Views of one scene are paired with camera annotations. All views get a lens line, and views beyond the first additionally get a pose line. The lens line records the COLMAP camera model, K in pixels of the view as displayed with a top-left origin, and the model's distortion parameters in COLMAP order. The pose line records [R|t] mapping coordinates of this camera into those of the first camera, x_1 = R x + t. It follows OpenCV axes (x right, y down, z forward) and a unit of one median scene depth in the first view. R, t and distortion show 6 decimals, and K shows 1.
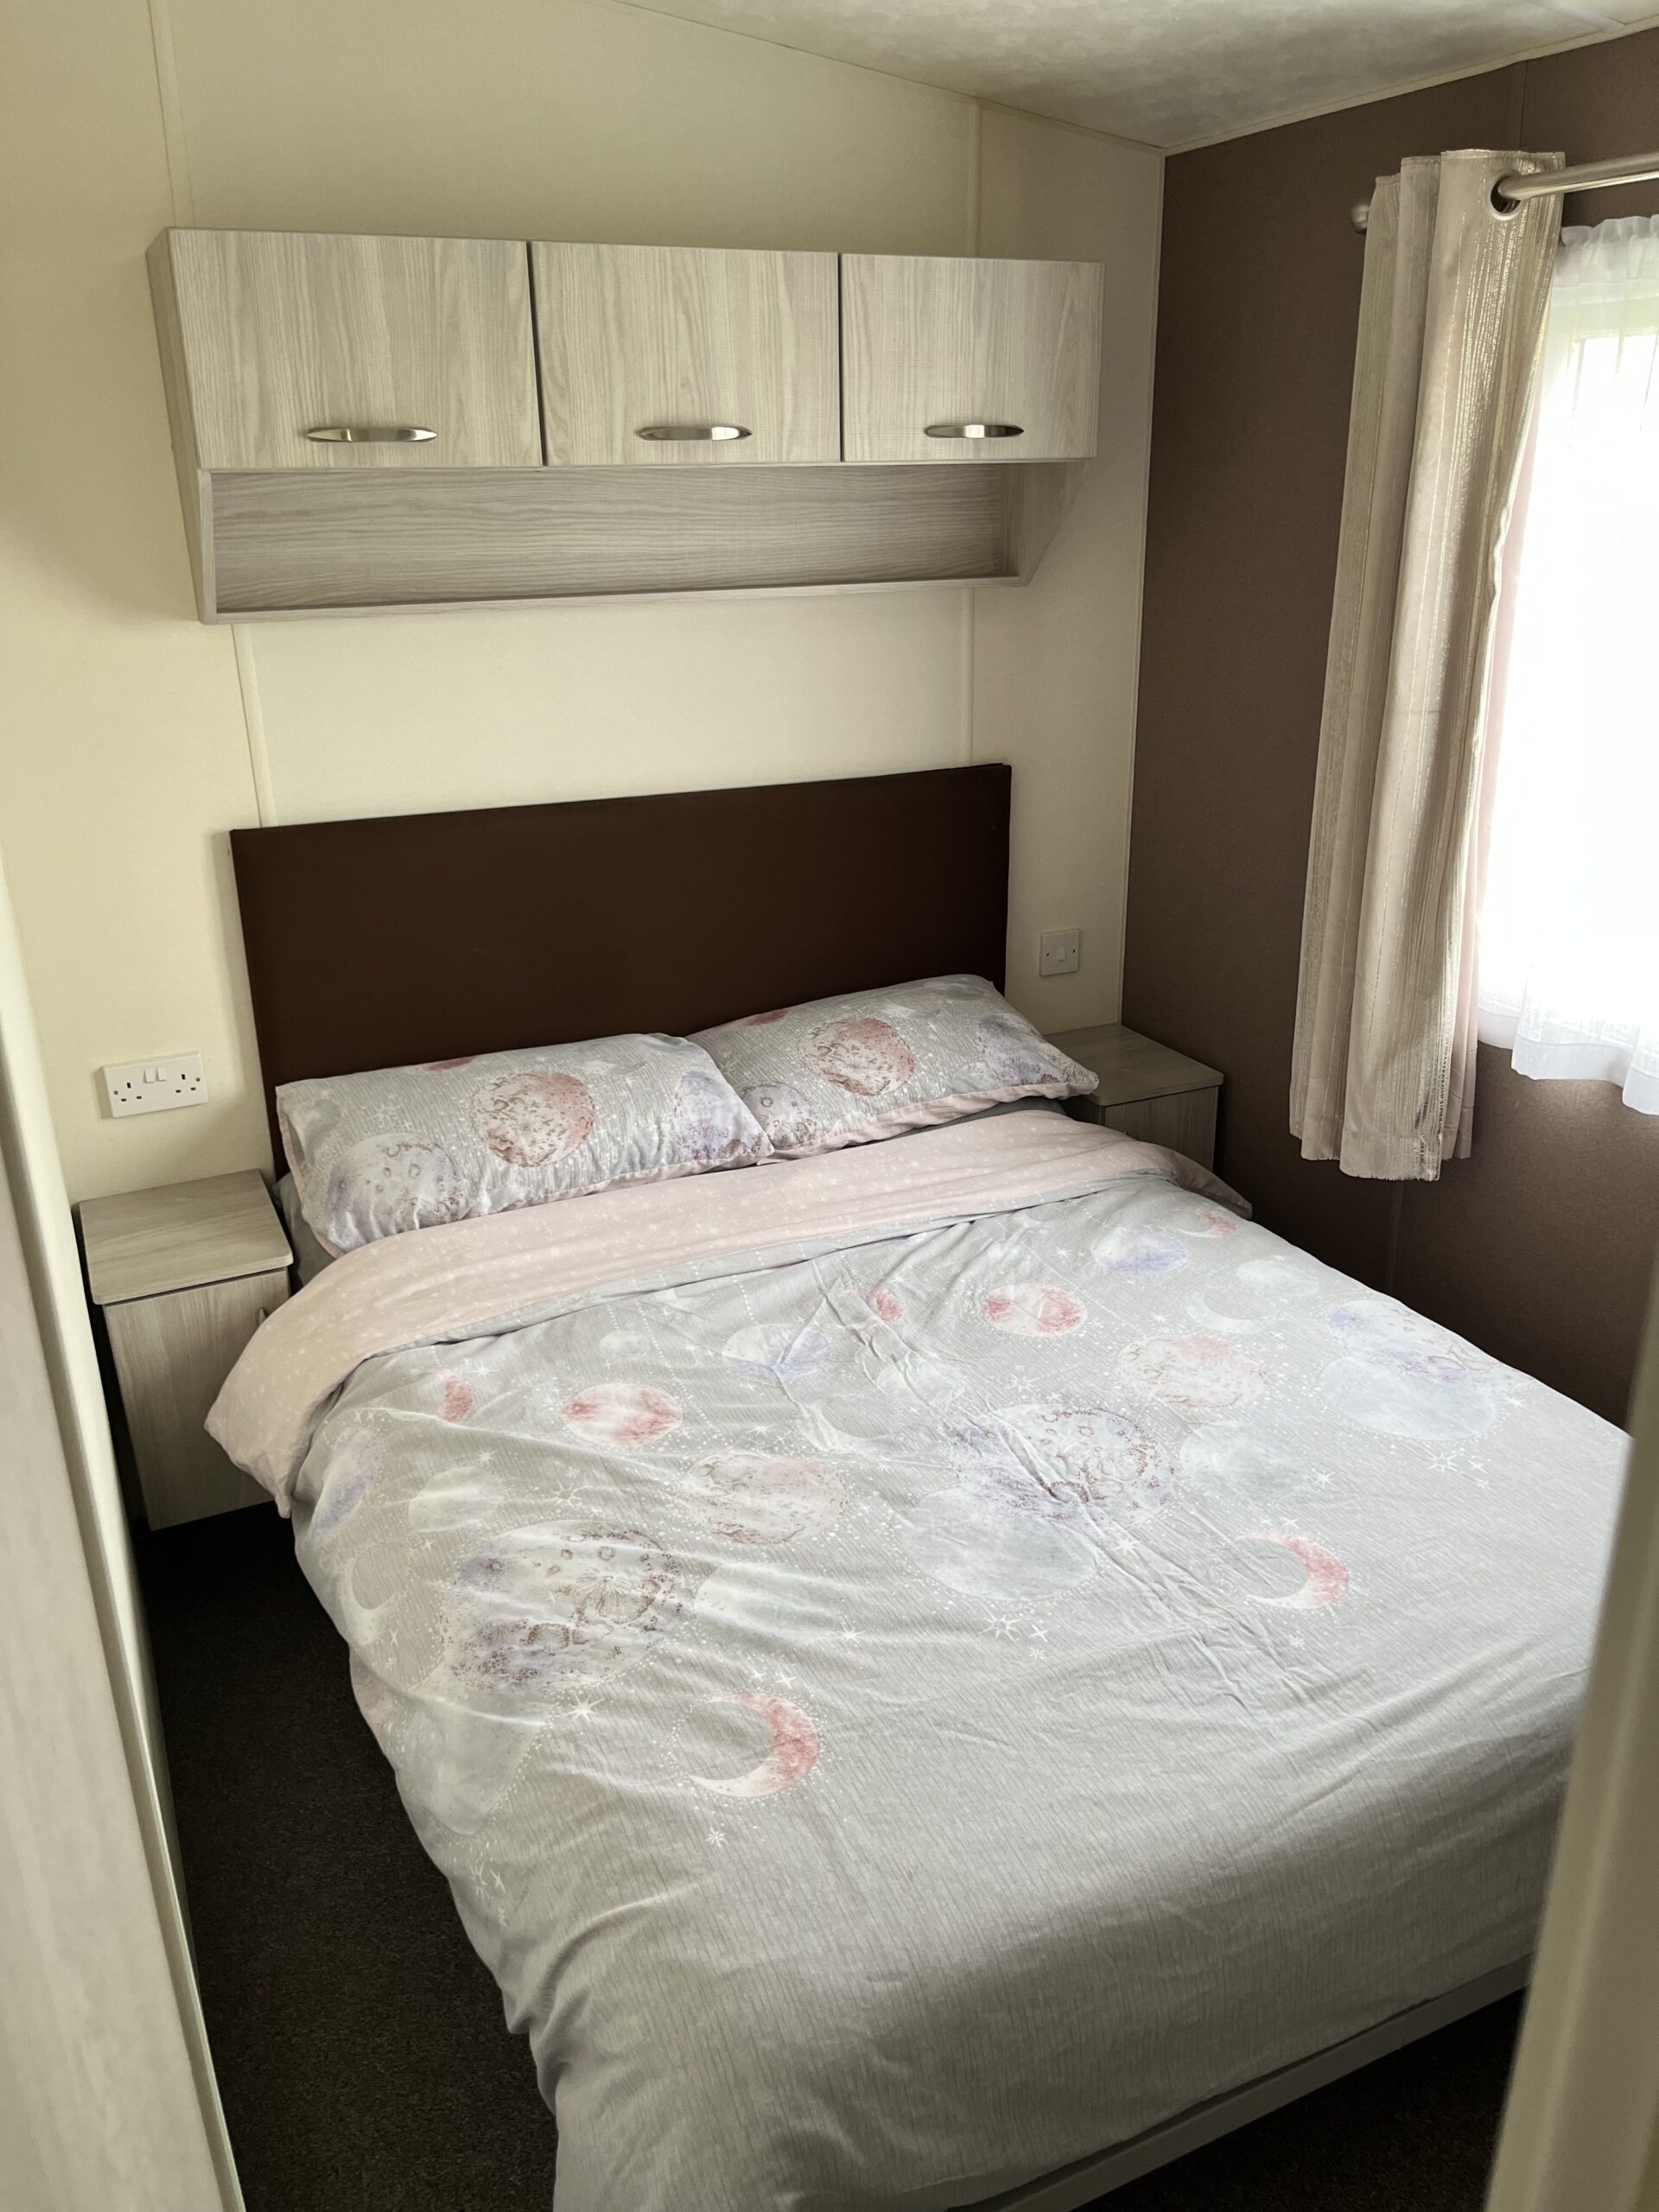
lens RADIAL K [[1685.9, 0, 821.8], [0, 1685.9, 1095.1], [0, 0, 1]] dist [0.022347, -0.018699]
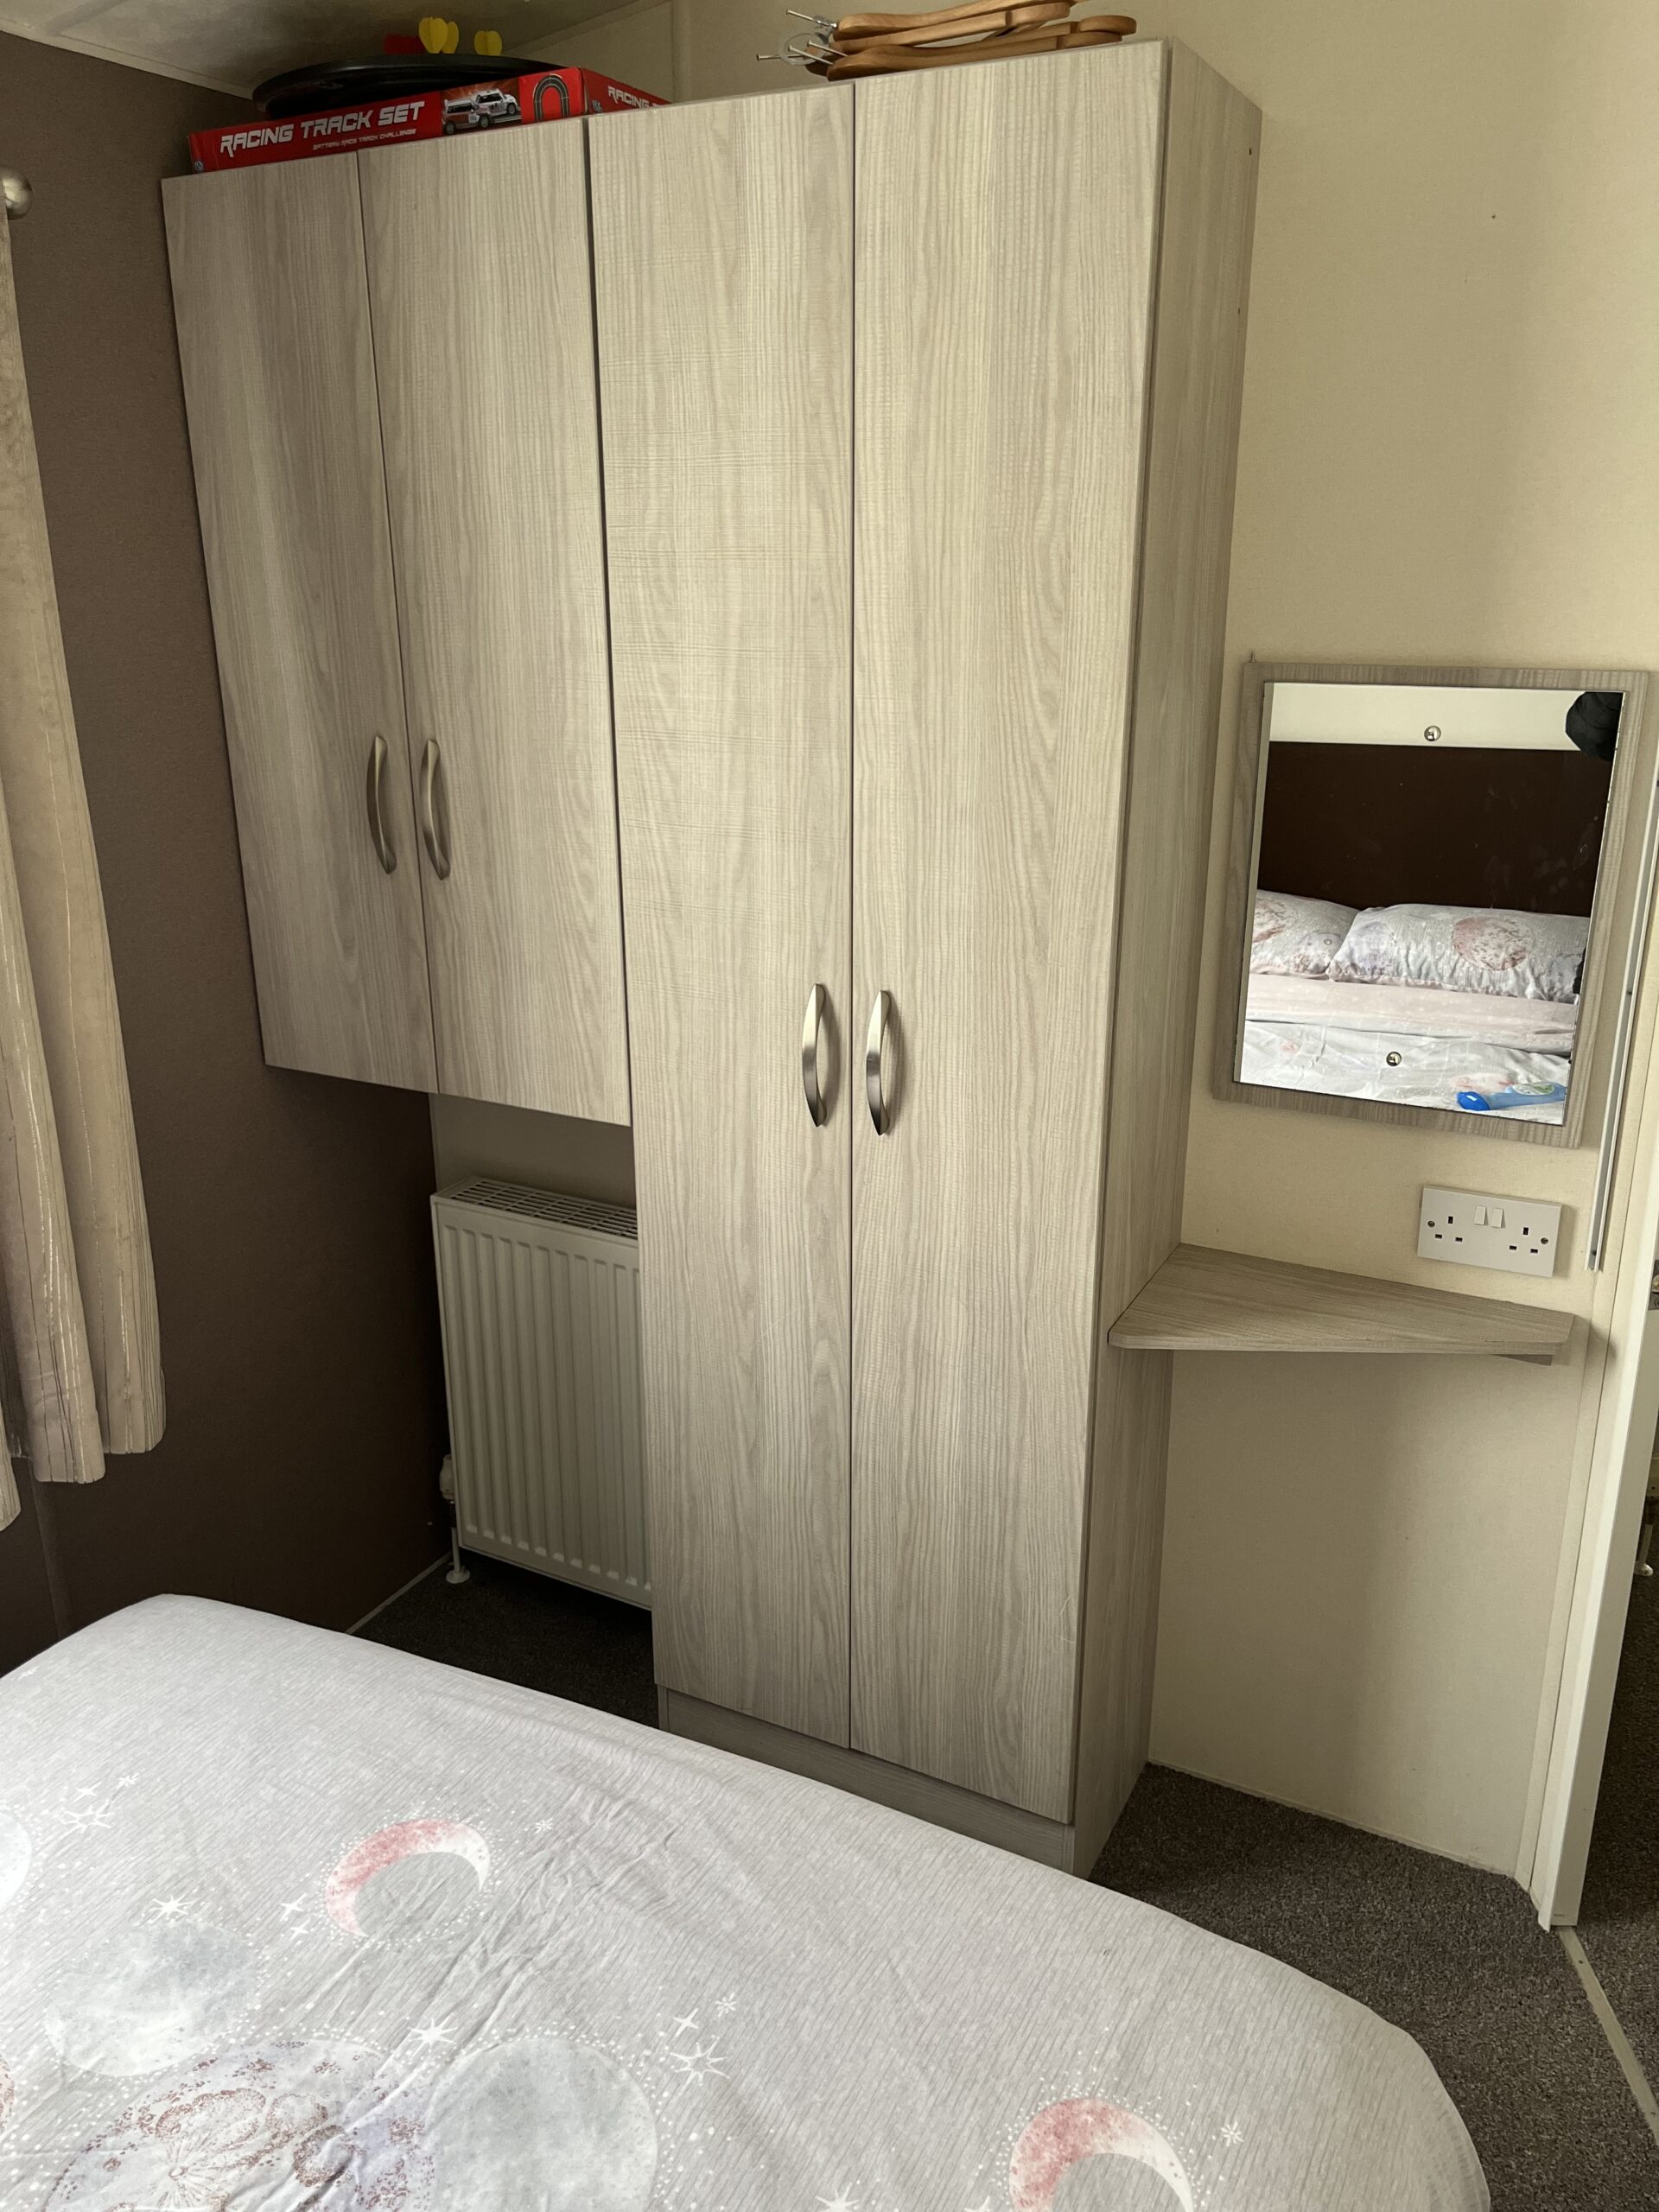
lens RADIAL K [[1685.9, 0, 824.9], [0, 1685.9, 1103.4], [0, 0, 1]] dist [0.022347, -0.018699]
pose [[-0.606261, -0.229256, 0.761505, -0.411937], [0.285487, 0.830982, 0.477458, -0.386974], [-0.742257, 0.506864, -0.438342, 1.132973]]
